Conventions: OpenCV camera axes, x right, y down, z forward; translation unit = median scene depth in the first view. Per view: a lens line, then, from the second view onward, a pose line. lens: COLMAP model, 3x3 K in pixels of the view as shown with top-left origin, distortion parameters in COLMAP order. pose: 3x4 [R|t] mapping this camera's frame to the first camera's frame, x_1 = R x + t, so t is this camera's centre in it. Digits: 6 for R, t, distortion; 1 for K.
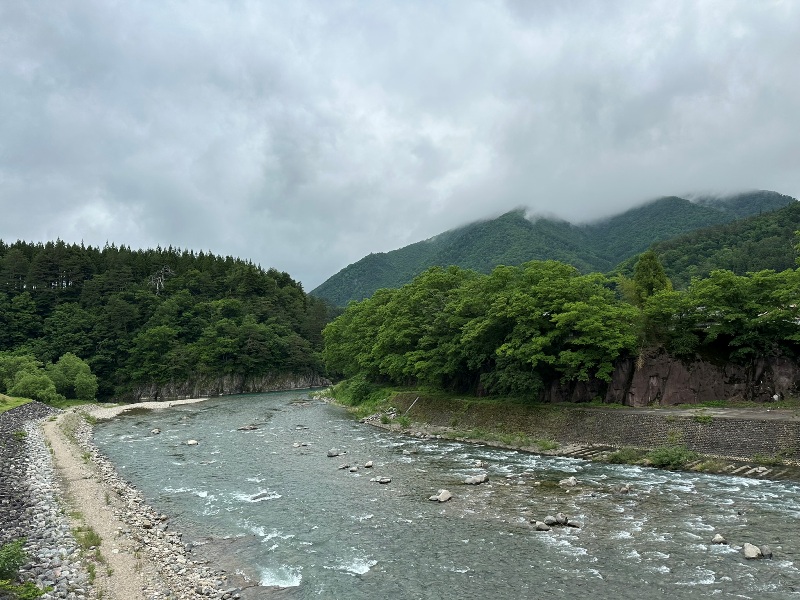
lens RADIAL K [[679.8, 0, 400.0], [0, 679.8, 300.0], [0, 0, 1]] dist [0.166590, -0.324449]
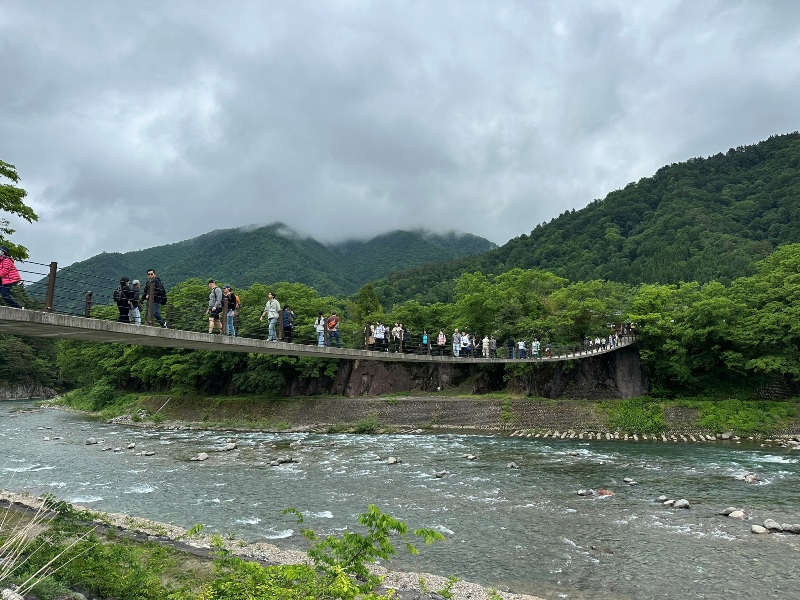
lens RADIAL K [[679.8, 0, 400.0], [0, 679.8, 300.0], [0, 0, 1]] dist [0.166590, -0.324449]
pose [[0.934215, 0.066690, 0.350422, -0.044914], [-0.058864, 0.997722, -0.032950, 0.003119], [-0.351821, 0.010155, 0.936012, -0.254344]]
